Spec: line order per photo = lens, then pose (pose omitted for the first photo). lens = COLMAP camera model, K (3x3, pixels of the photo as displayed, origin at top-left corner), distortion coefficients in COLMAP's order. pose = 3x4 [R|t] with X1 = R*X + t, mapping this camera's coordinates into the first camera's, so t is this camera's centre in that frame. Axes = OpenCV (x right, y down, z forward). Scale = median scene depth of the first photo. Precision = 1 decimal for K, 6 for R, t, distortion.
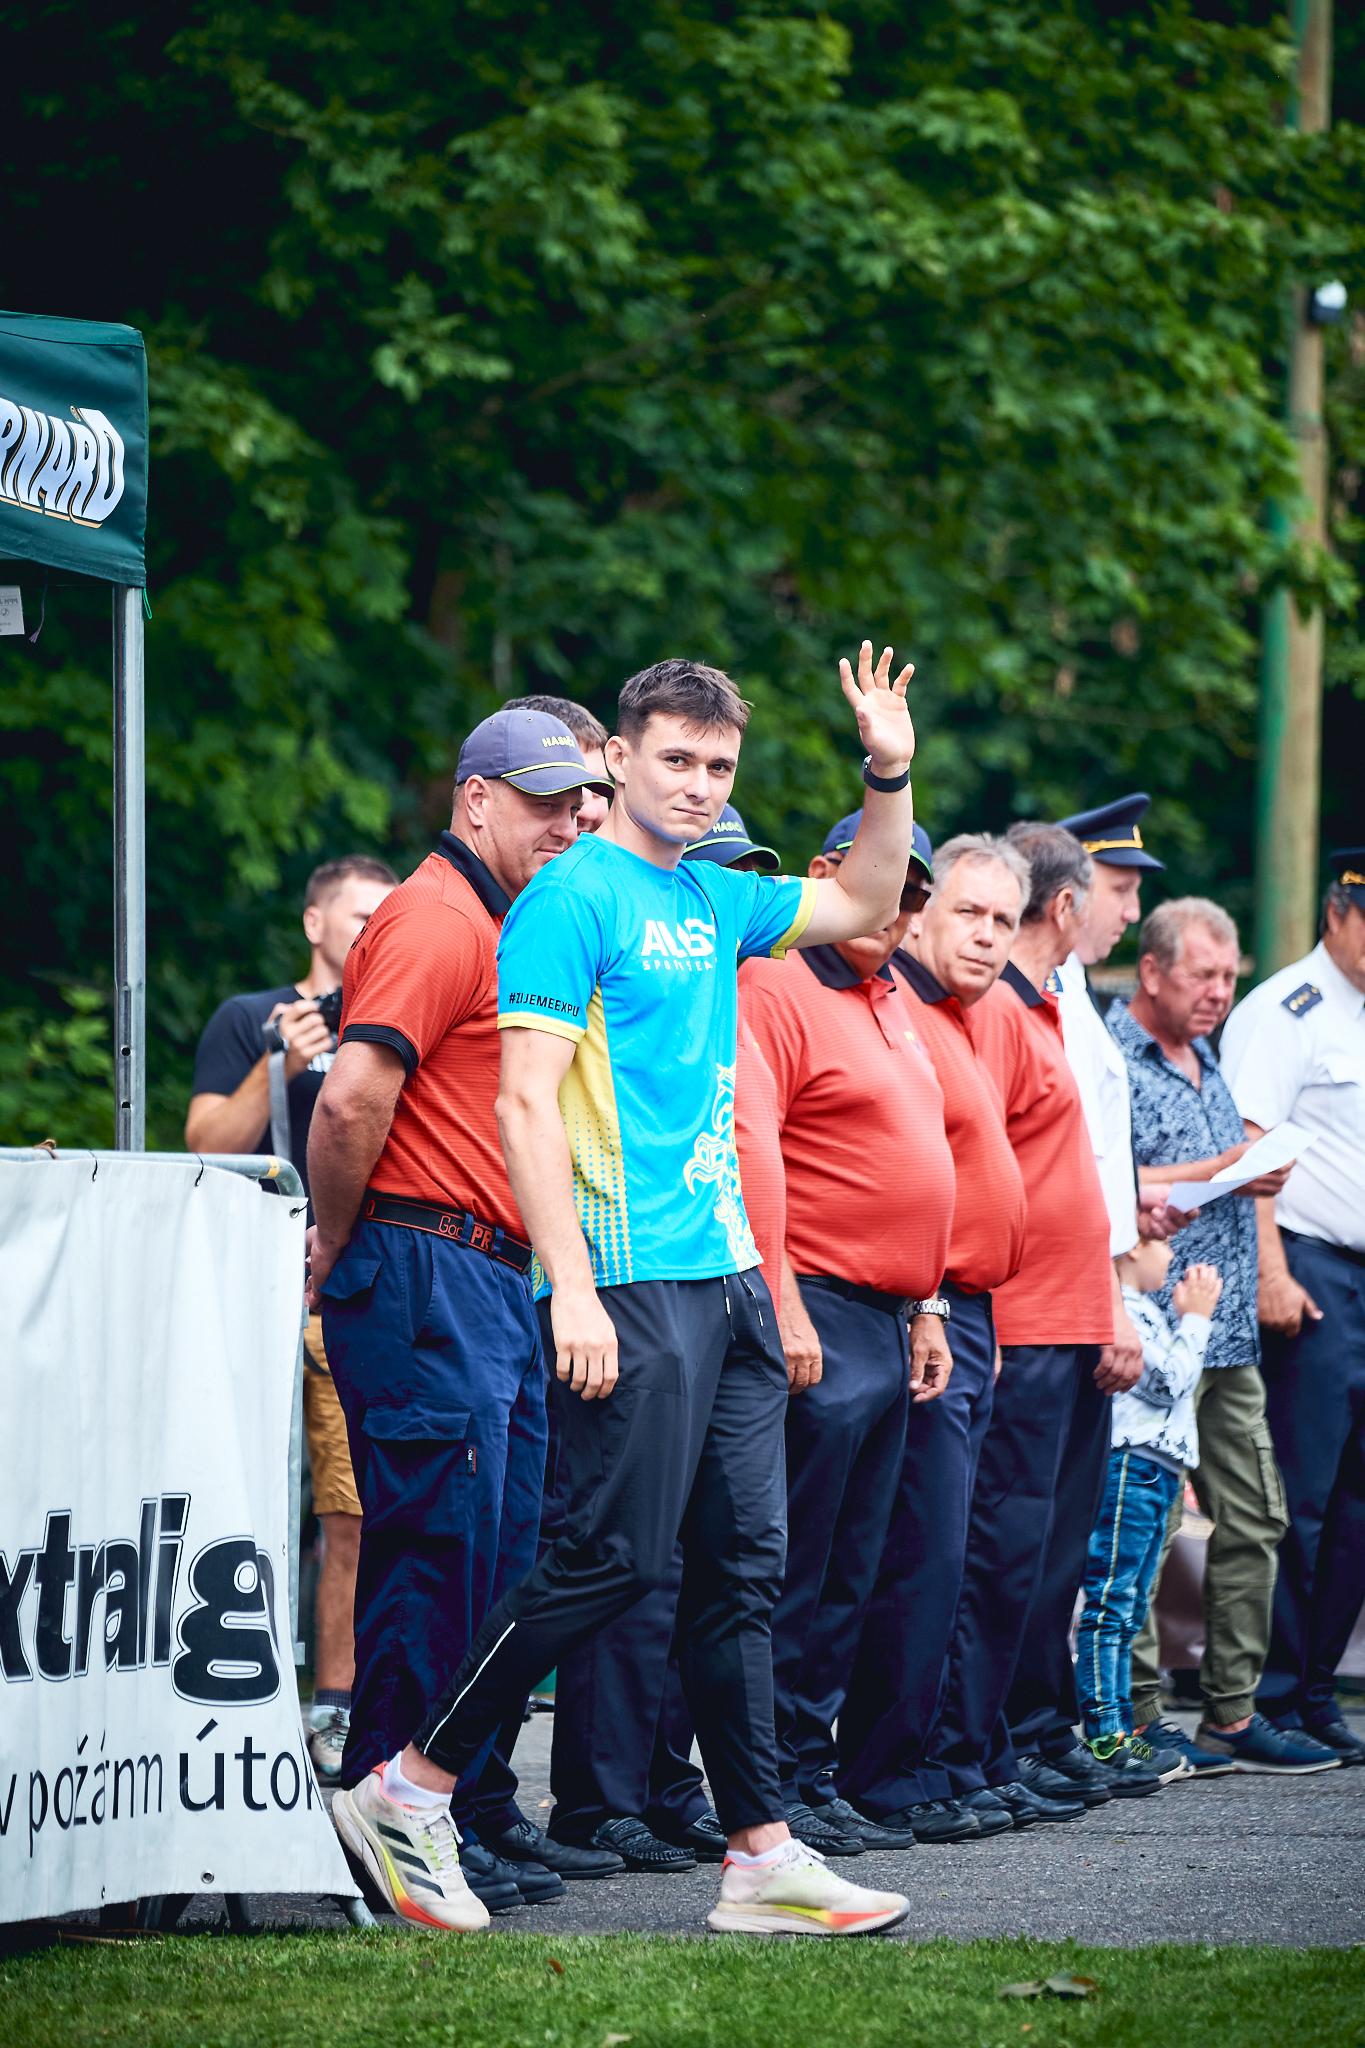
lens RADIAL K [[11211.9, 0, 690.4], [0, 11211.9, 1034.6], [0, 0, 1]] dist [-0.073302, 0.000000]
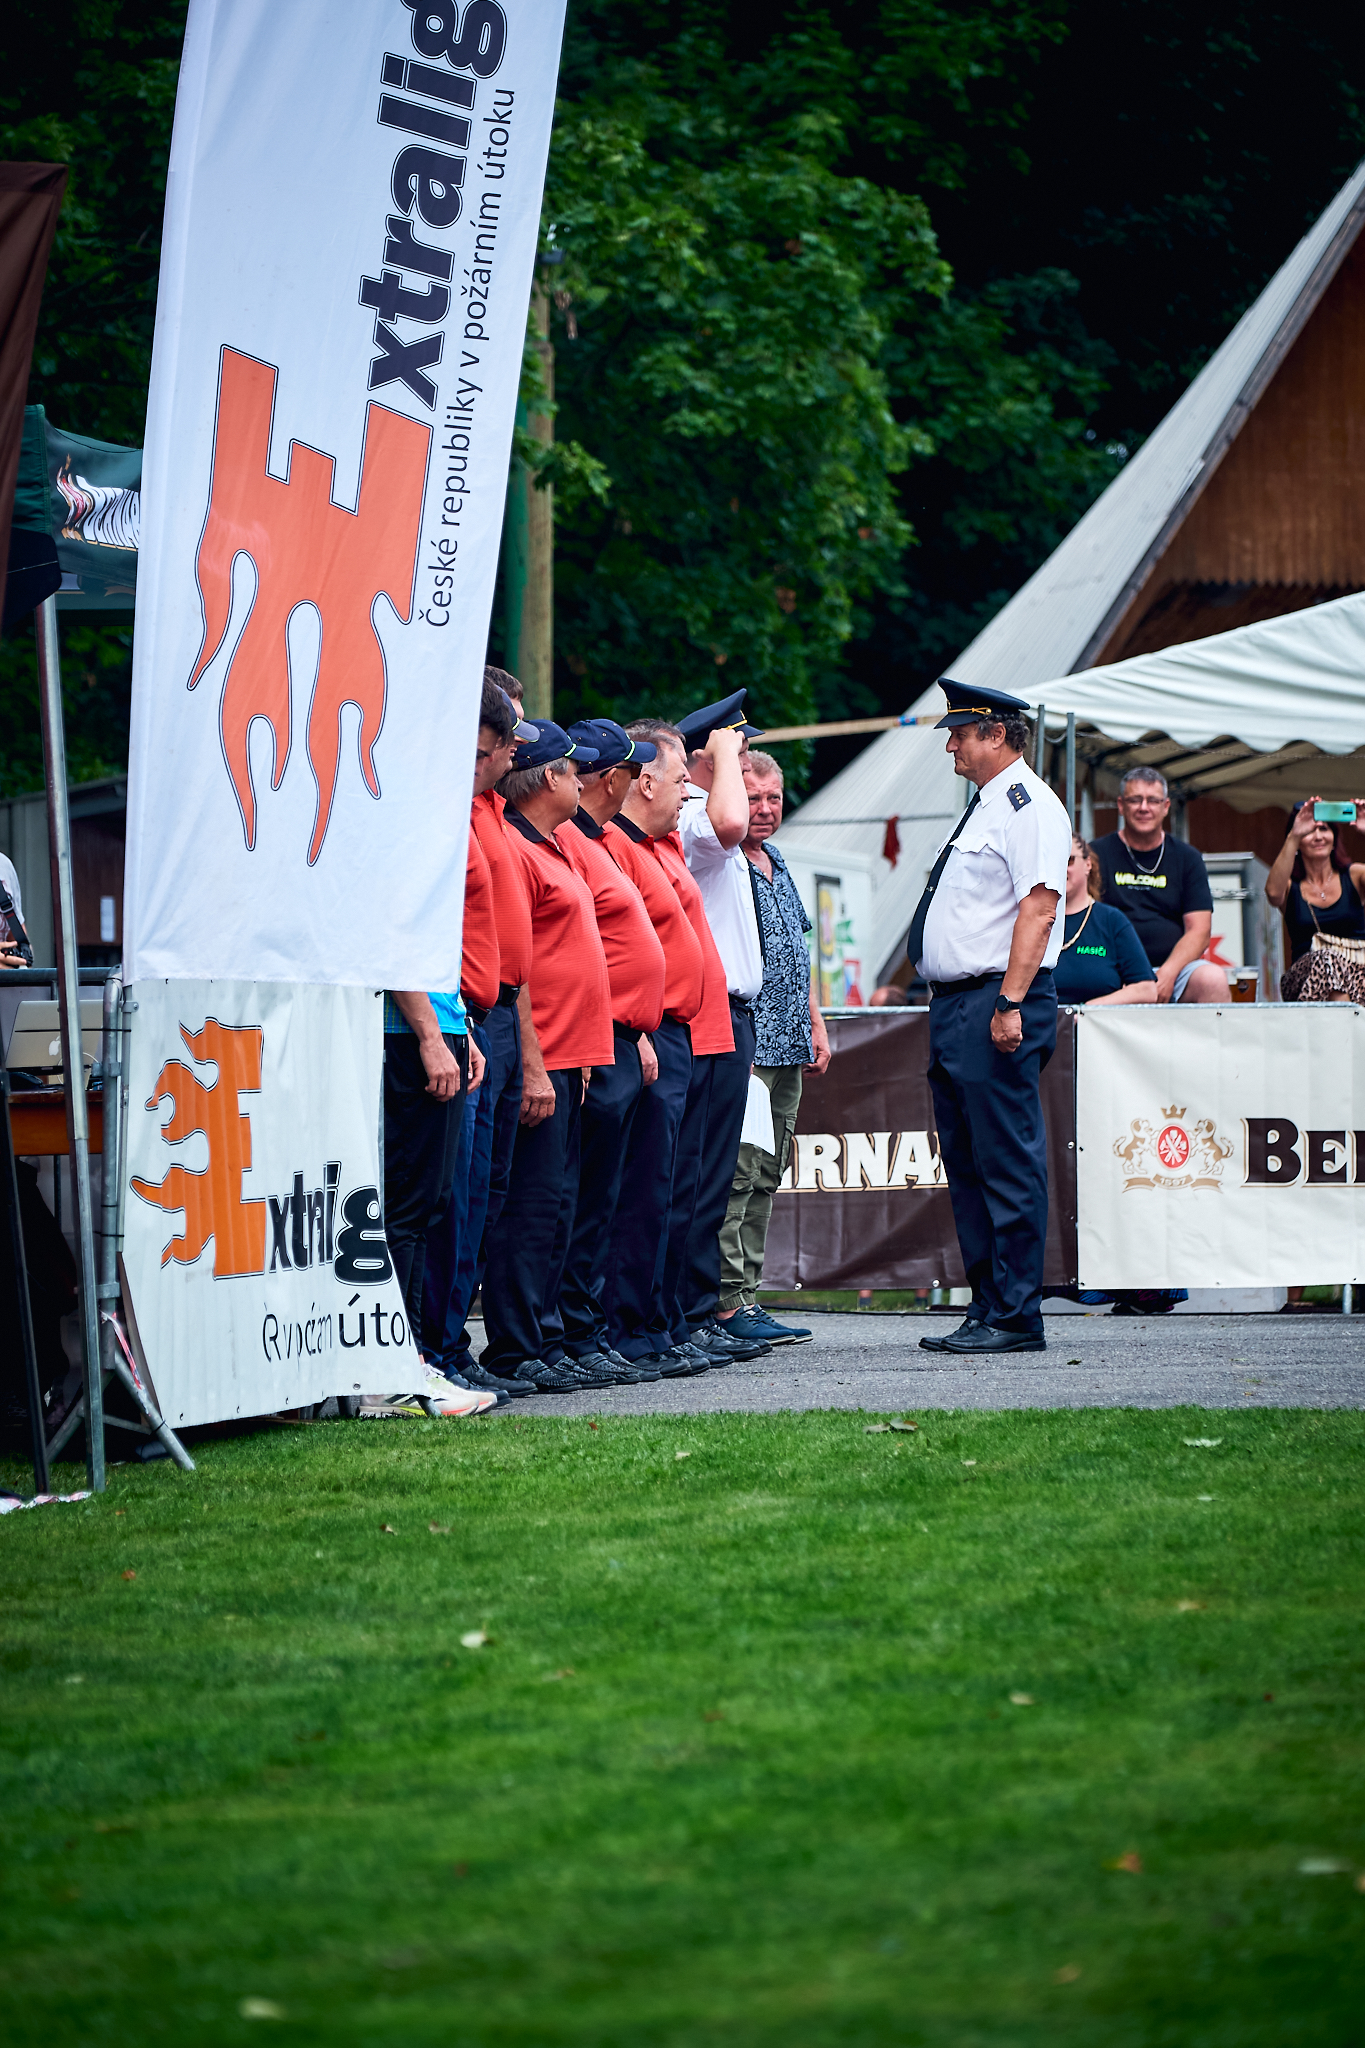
lens RADIAL K [[10844.5, 0, 679.0], [0, 10844.5, 1021.7], [0, 0, 1]] dist [0.086274, 0.000000]
pose [[0.993879, -0.023309, 0.107984, -0.073405], [0.020588, 0.999444, 0.026241, -0.009641], [-0.108536, -0.023858, 0.993806, -0.275850]]
